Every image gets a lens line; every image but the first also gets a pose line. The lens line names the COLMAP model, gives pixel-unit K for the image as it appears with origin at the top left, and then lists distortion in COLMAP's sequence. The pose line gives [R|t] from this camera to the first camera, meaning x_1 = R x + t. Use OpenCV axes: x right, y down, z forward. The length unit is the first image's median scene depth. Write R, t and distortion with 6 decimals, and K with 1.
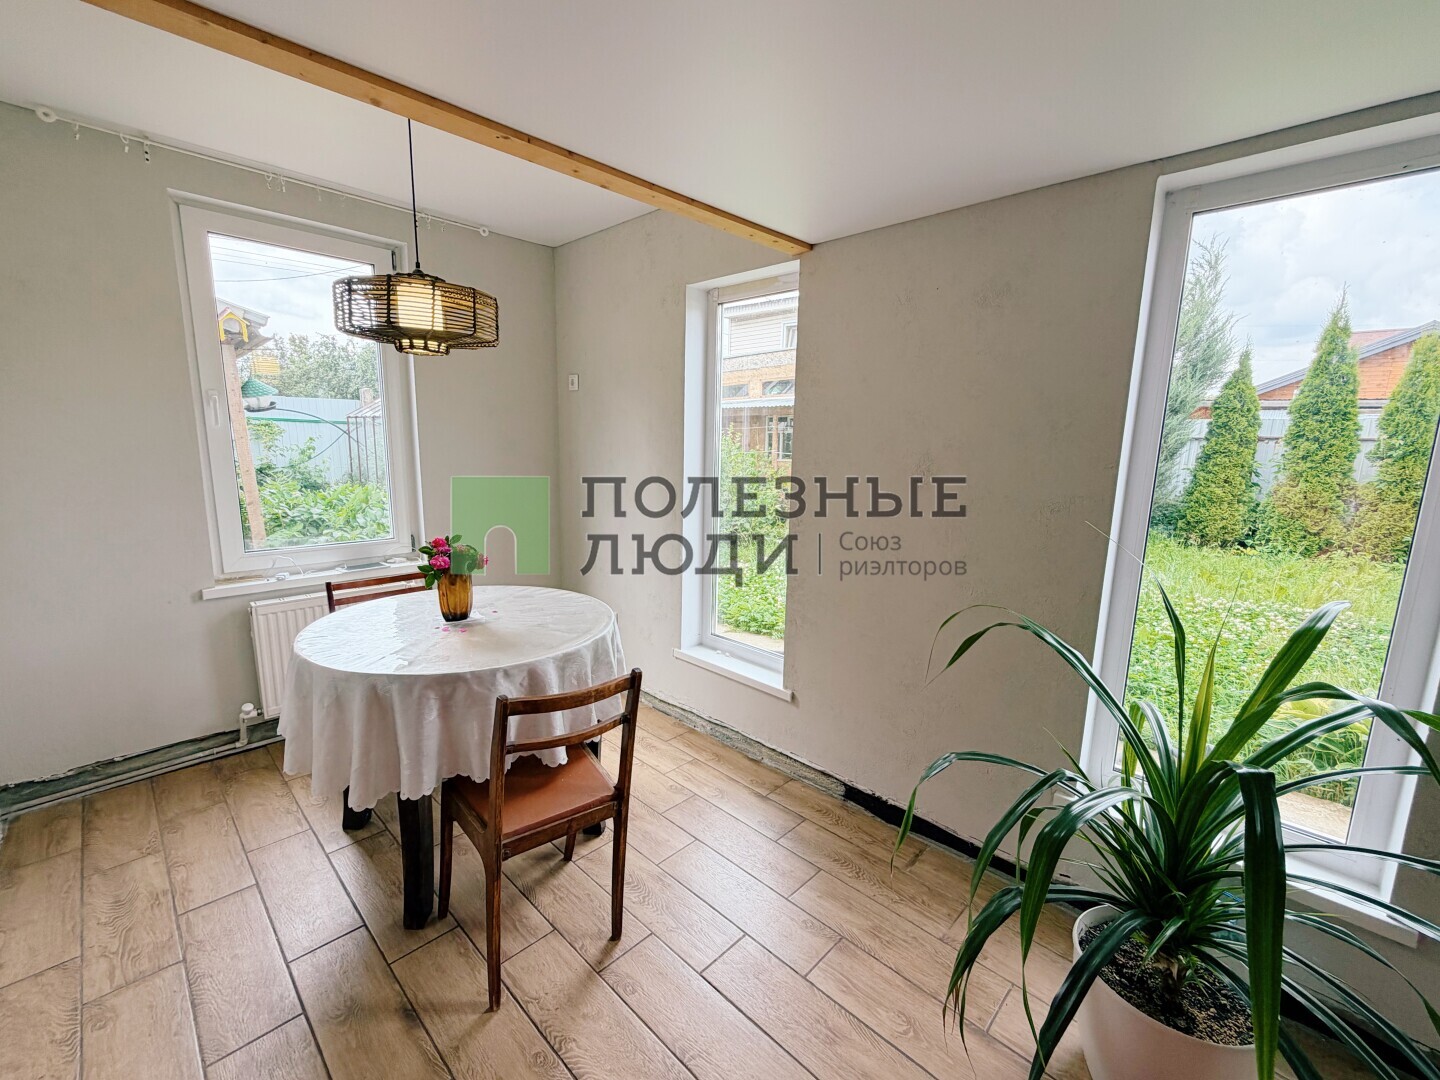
lens RADIAL K [[603.2, 0, 718.4], [0, 603.2, 540.5], [0, 0, 1]] dist [0.001446, -0.000142]
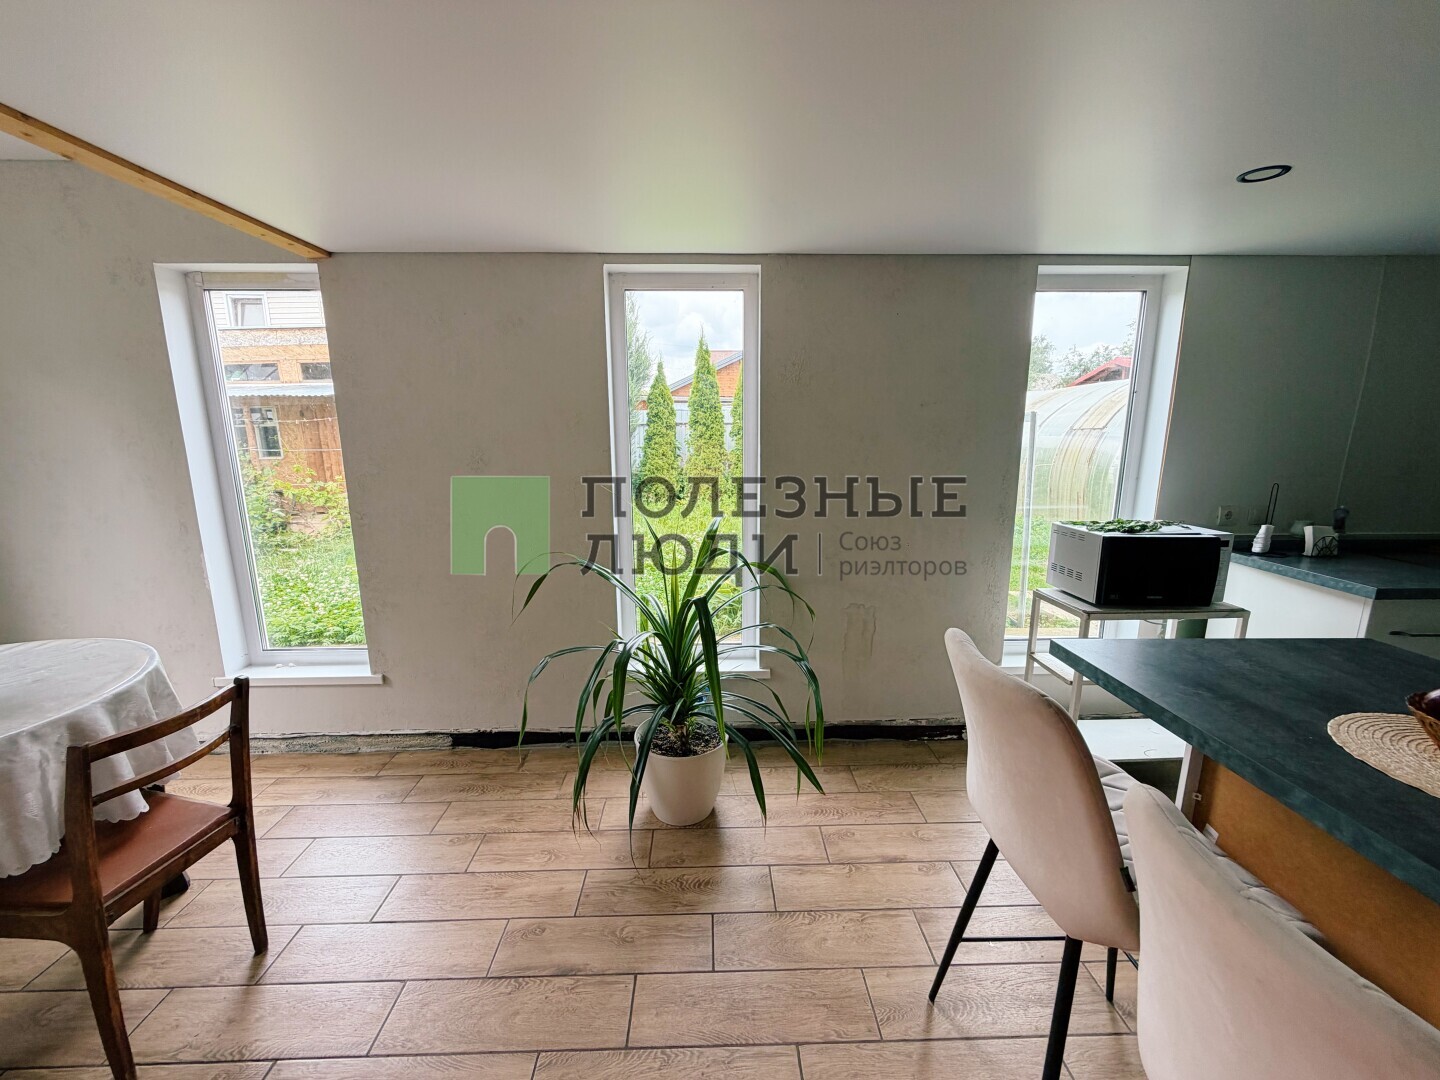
lens RADIAL K [[572.4, 0, 723.1], [0, 572.4, 538.7], [0, 0, 1]] dist [0.000521, -0.000245]
pose [[0.694034, -0.158099, 0.702368, -0.140945], [0.139674, 0.986623, 0.084066, 0.013494], [-0.706263, 0.039758, 0.706832, -0.160351]]
